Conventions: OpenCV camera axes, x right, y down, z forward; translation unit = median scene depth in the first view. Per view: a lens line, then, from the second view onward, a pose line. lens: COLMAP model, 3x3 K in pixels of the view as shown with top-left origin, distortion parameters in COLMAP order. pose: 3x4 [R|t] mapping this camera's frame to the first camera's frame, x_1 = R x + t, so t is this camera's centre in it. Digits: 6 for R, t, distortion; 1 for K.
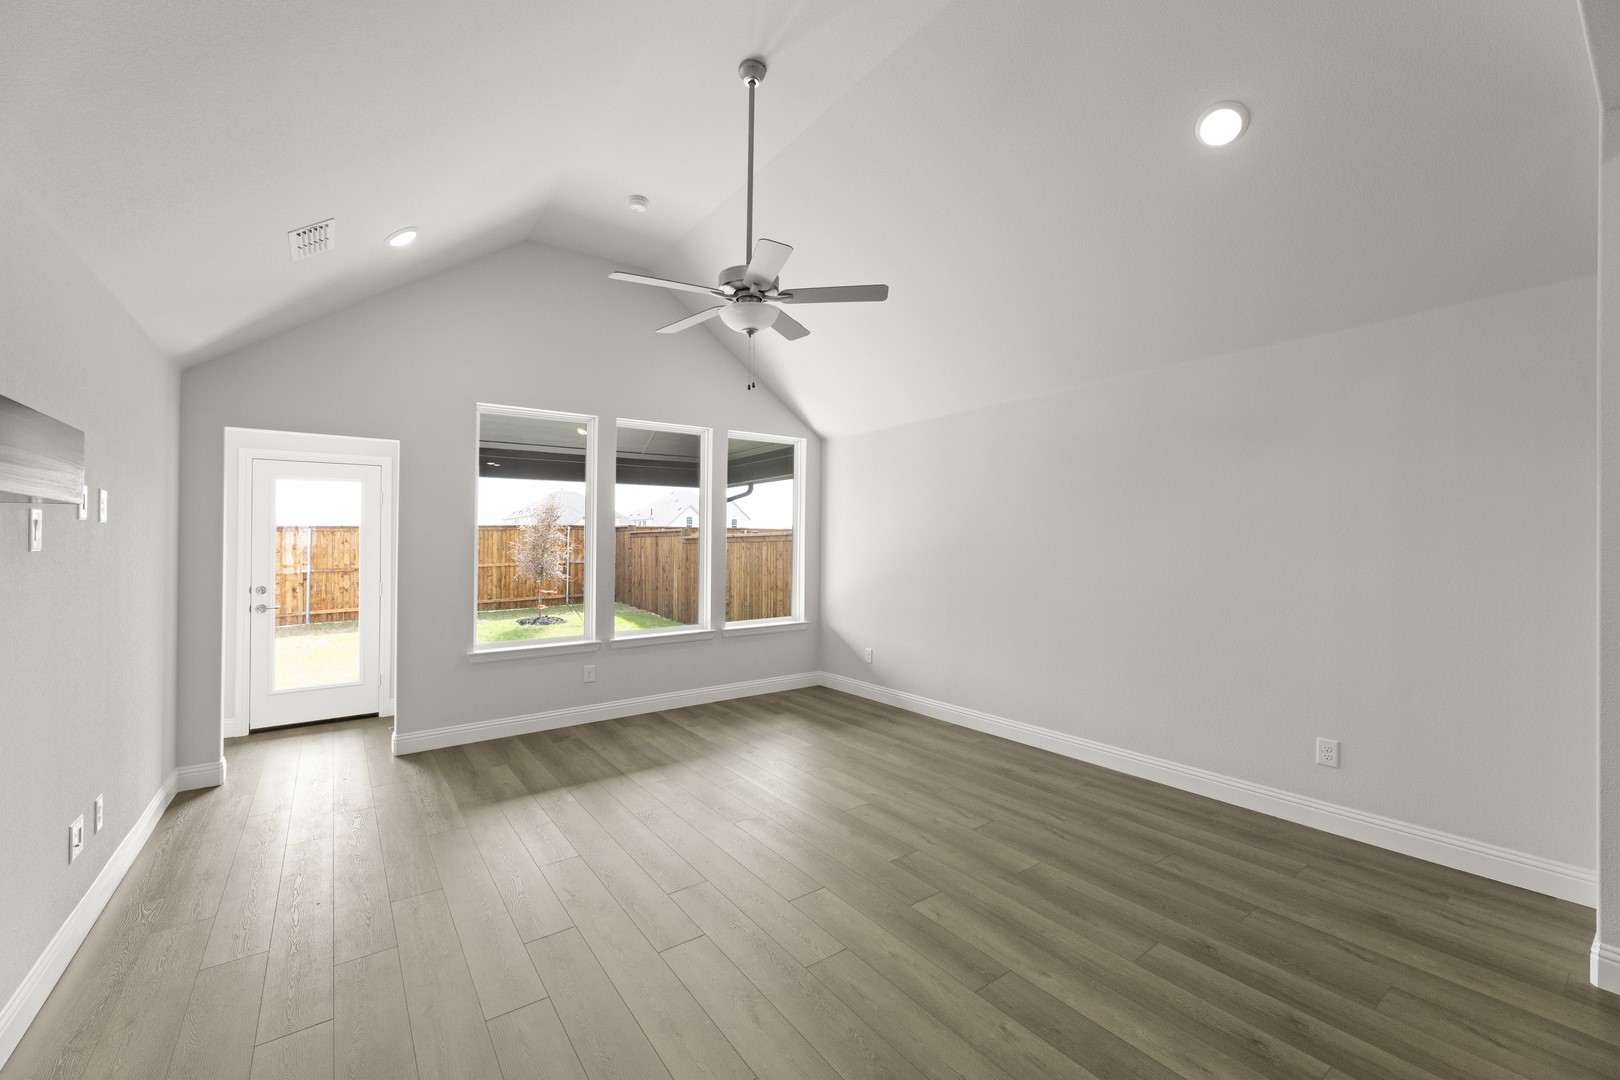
lens RADIAL K [[649.4, 0, 810.0], [0, 649.4, 540.0], [0, 0, 1]] dist [0.000880, 0.000113]
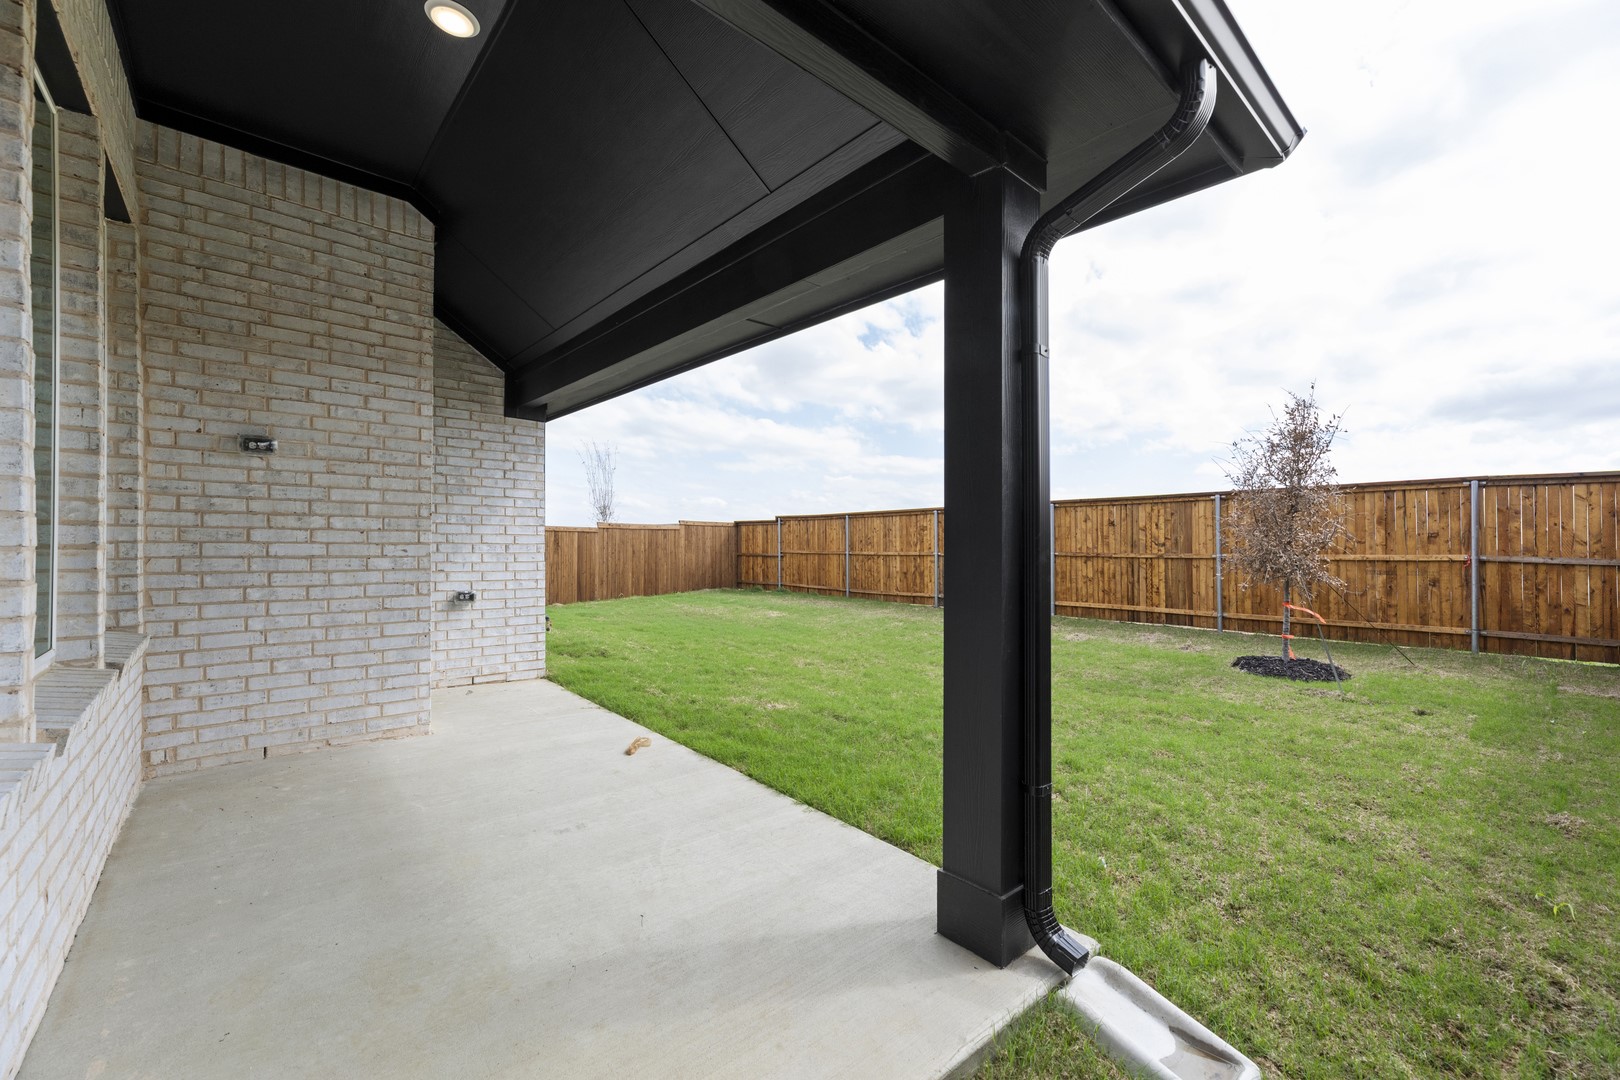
lens RADIAL K [[646.6, 0, 816.7], [0, 646.6, 560.9], [0, 0, 1]] dist [0.002445, 0.000285]
pose [[0.083619, 0.029686, -0.996055, 0.101157], [-0.013812, 0.999495, 0.028629, 0.073703], [0.996402, 0.011363, 0.083987, 1.239398]]
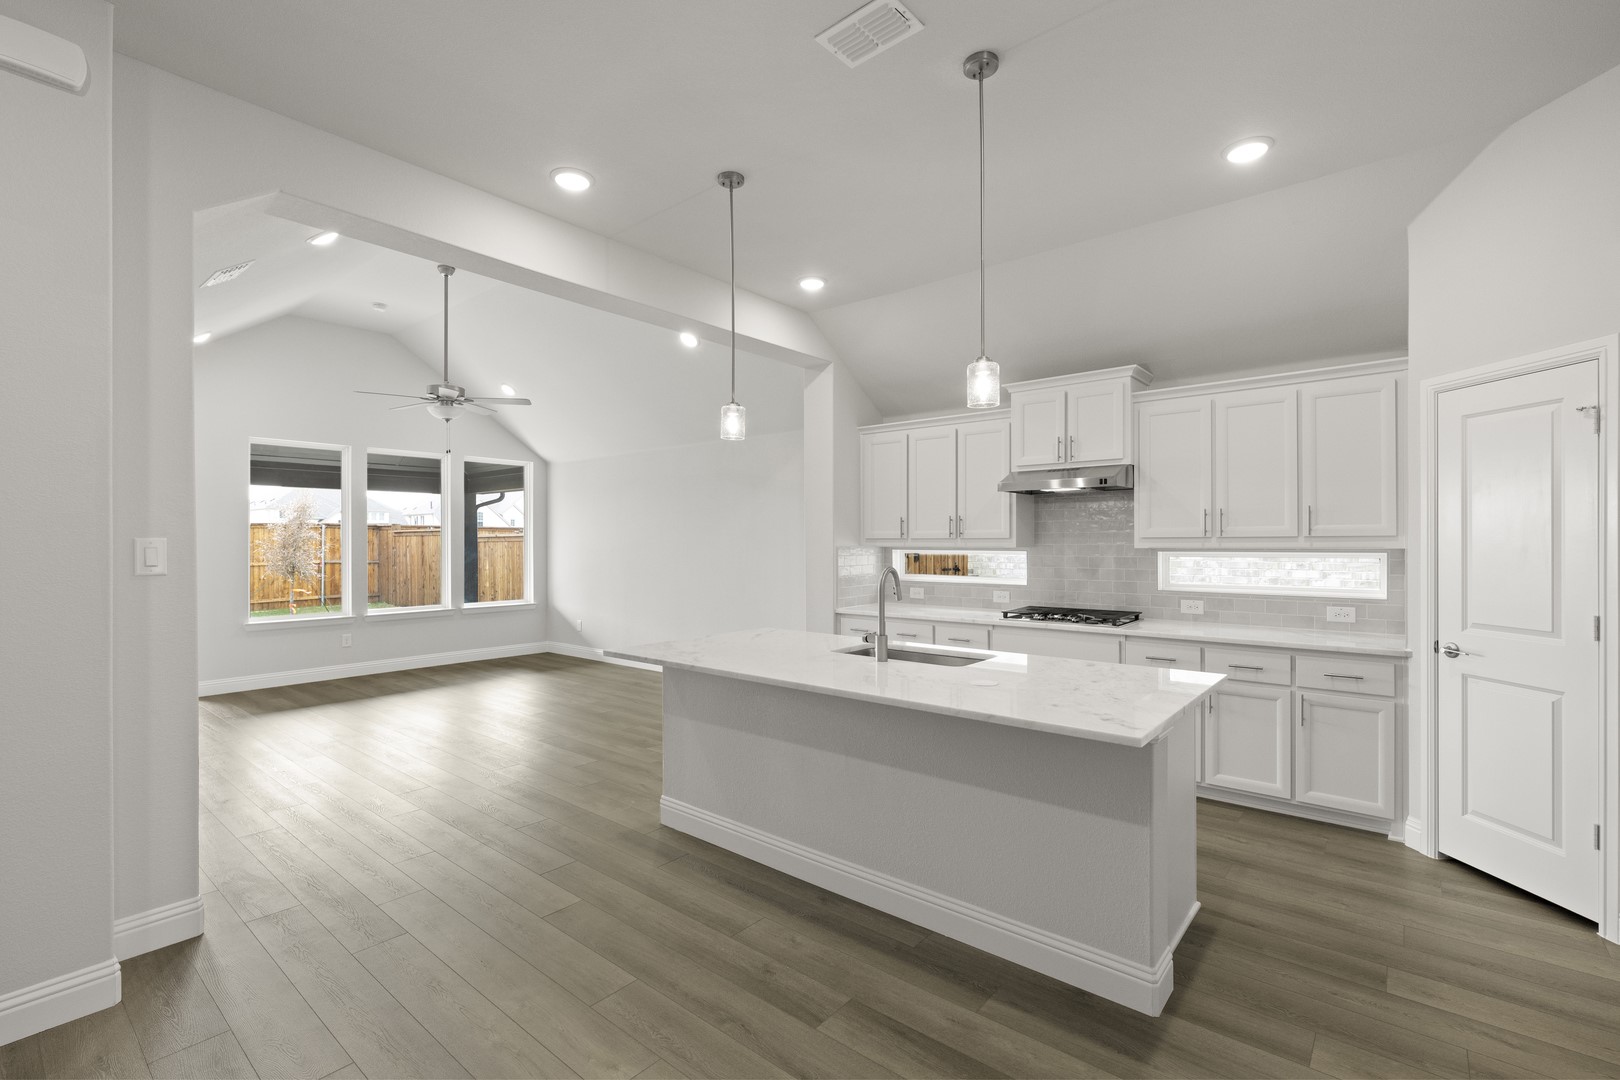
lens RADIAL K [[730.3, 0, 812.5], [0, 730.3, 557.1], [0, 0, 1]] dist [0.002491, -0.000101]
pose [[0.971922, -0.003289, 0.235280, 0.193182], [-0.002521, 0.999699, 0.024392, -0.002610], [-0.235290, -0.024300, 0.971621, -0.552830]]
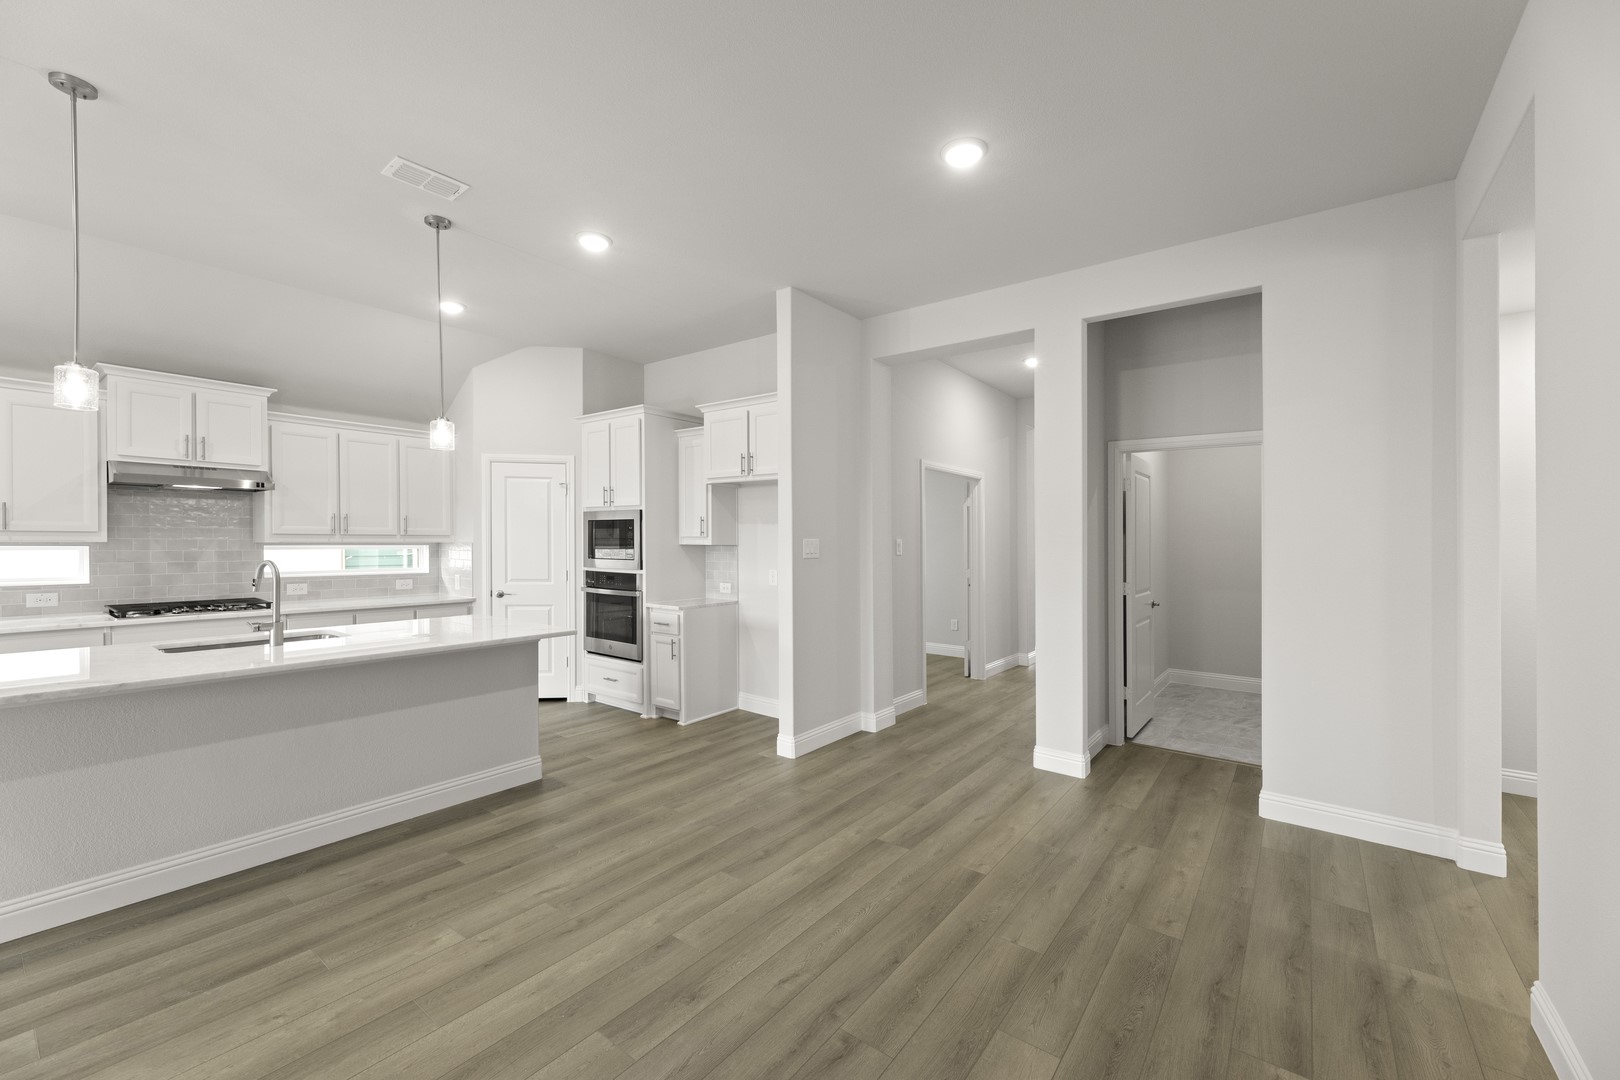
lens RADIAL K [[646.6, 0, 816.7], [0, 646.6, 560.9], [0, 0, 1]] dist [0.002445, 0.000285]
pose [[-0.282459, -0.029139, 0.958837, -0.224079], [-0.011380, 0.999570, 0.027025, -0.001001], [-0.959212, -0.003278, -0.282669, -0.333045]]
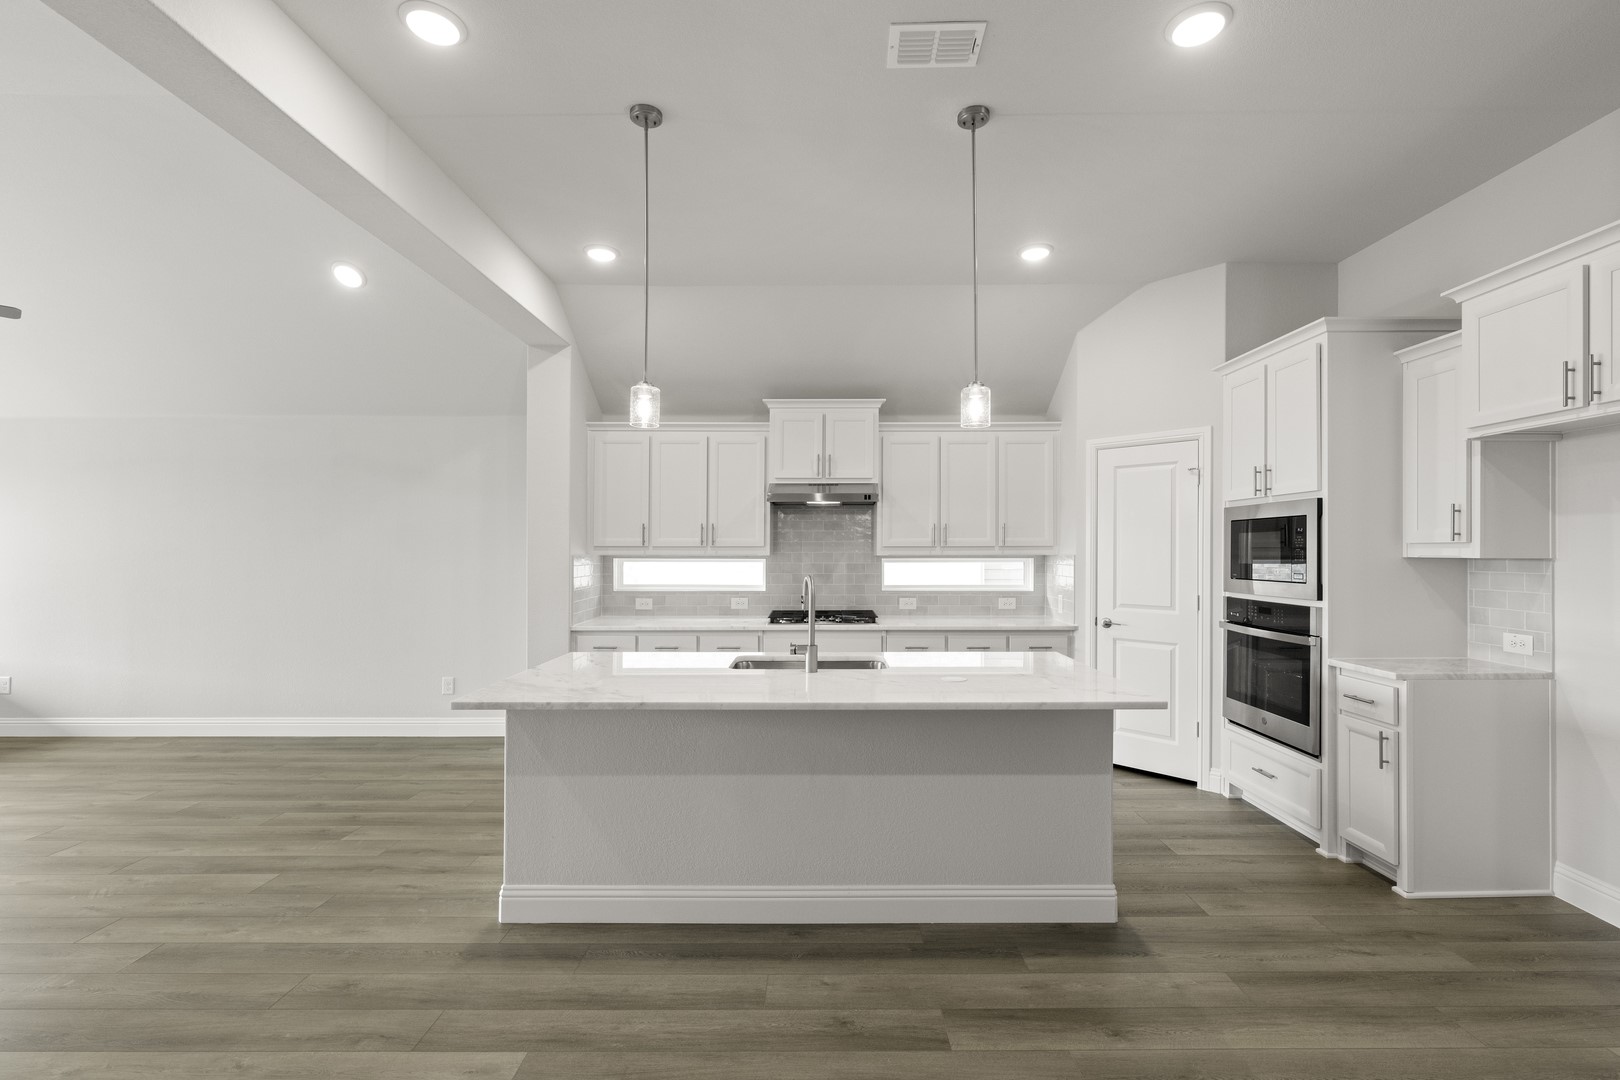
lens RADIAL K [[711.8, 0, 827.9], [0, 711.8, 559.3], [0, 0, 1]] dist [-0.000364, -0.000337]
pose [[0.591277, -0.007417, 0.806435, -0.018414], [-0.005214, 0.999902, 0.013019, -0.000647], [-0.806452, -0.011902, 0.591180, -0.369003]]
